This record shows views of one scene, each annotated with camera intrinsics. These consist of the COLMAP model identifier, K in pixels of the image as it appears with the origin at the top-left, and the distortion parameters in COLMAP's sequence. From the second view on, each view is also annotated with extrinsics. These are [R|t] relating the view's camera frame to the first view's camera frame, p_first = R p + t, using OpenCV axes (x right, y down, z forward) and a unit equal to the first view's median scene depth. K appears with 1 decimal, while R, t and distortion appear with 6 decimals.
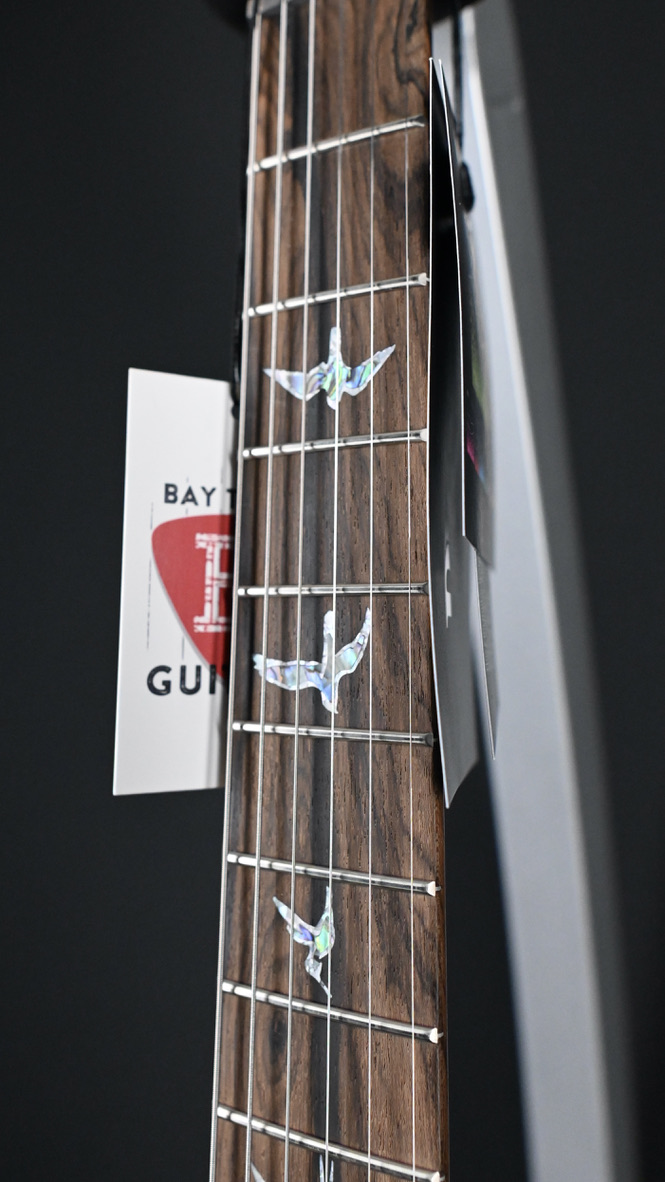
lens RADIAL K [[792.4, 0, 330.5], [0, 792.4, 570.1], [0, 0, 1]] dist [0.003935, -0.001775]
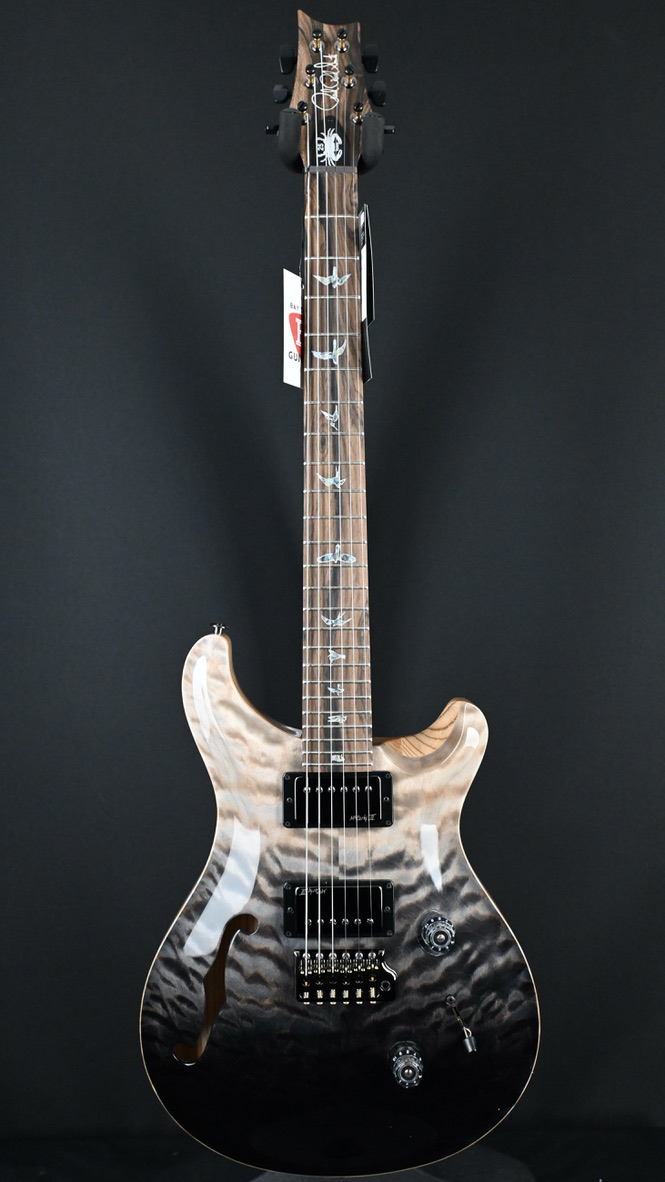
lens RADIAL K [[792.4, 0, 330.5], [0, 792.4, 570.1], [0, 0, 1]] dist [0.003935, -0.001775]
pose [[0.919651, 0.000682, 0.392737, -1.538051], [-0.023433, 0.998312, 0.053138, 0.966860], [-0.392038, -0.058071, 0.918114, -2.626807]]
